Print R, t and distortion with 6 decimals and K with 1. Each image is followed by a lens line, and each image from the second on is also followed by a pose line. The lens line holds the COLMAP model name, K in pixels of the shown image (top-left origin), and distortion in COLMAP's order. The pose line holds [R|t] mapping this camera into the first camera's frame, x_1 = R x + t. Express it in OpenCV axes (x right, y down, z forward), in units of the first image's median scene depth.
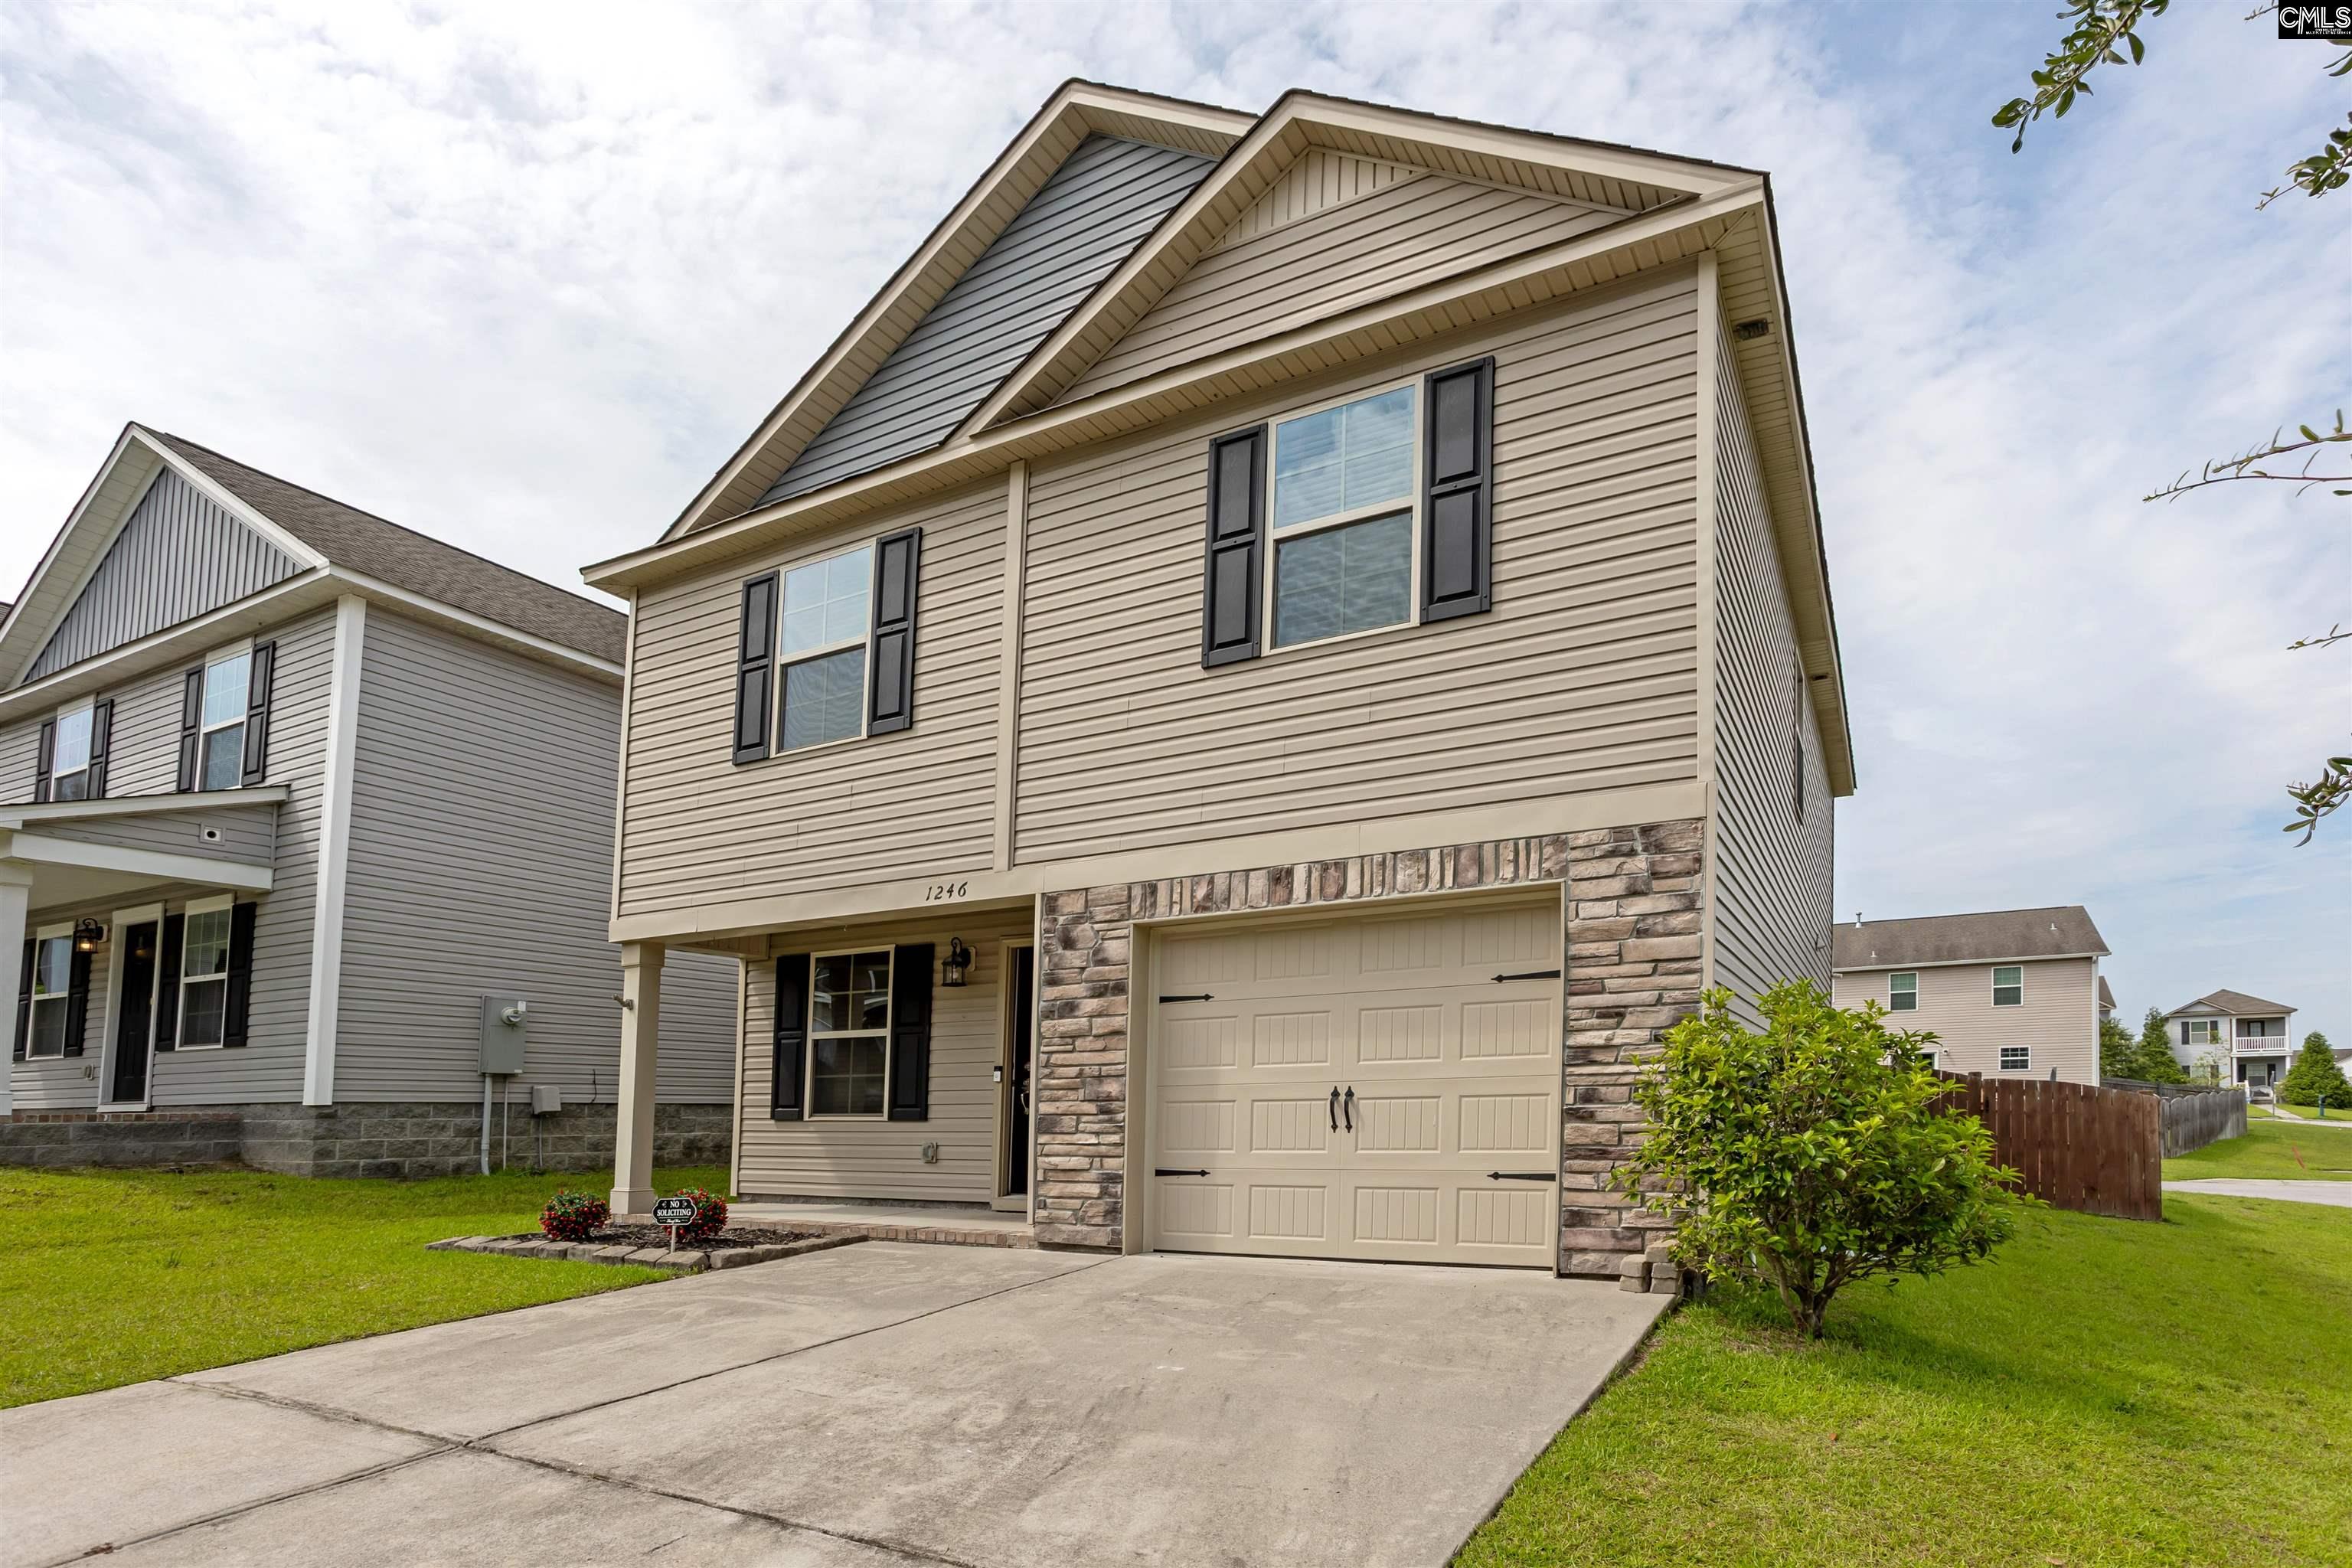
lens RADIAL K [[1238.1, 0, 1184.2], [0, 1238.1, 839.3], [0, 0, 1]] dist [-0.044557, 0.032858]
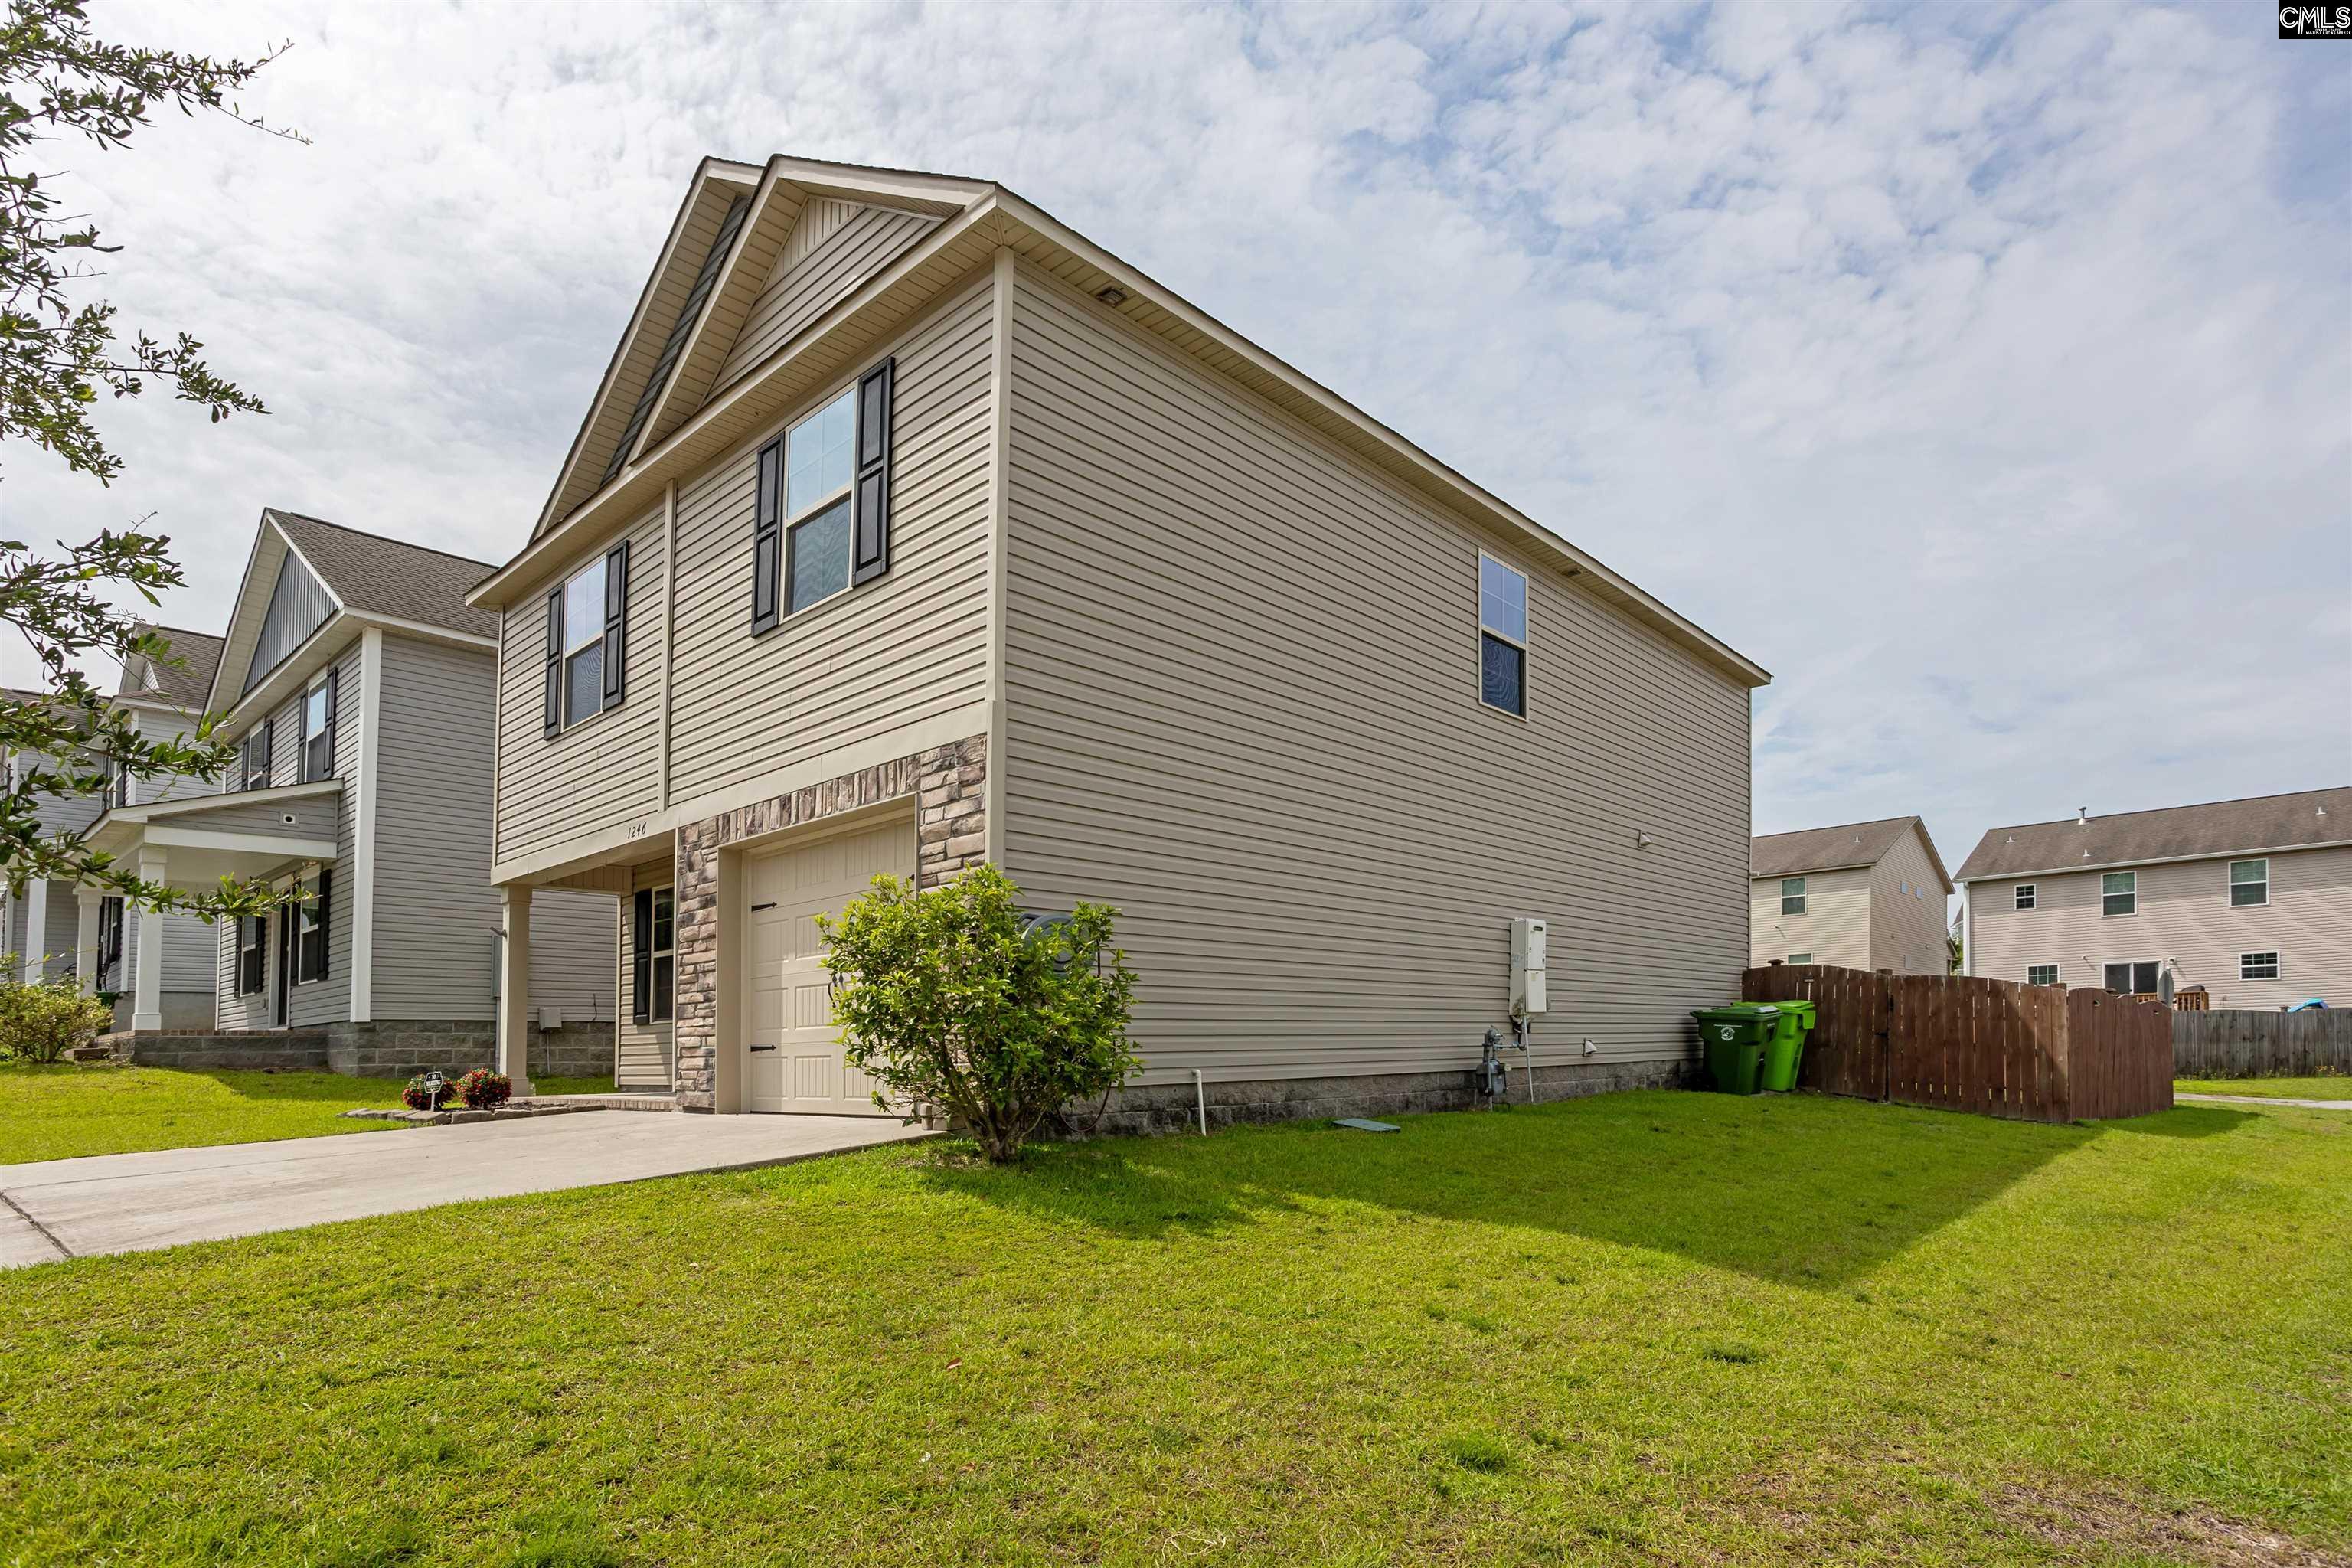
lens RADIAL K [[1233.6, 0, 1176.0], [0, 1233.6, 784.0], [0, 0, 1]] dist [-0.011150, 0.001414]
pose [[0.968656, -0.061688, -0.240623, 0.689221], [0.062171, 0.998050, -0.005594, 0.038652], [0.240498, -0.009541, 0.970603, -0.087390]]
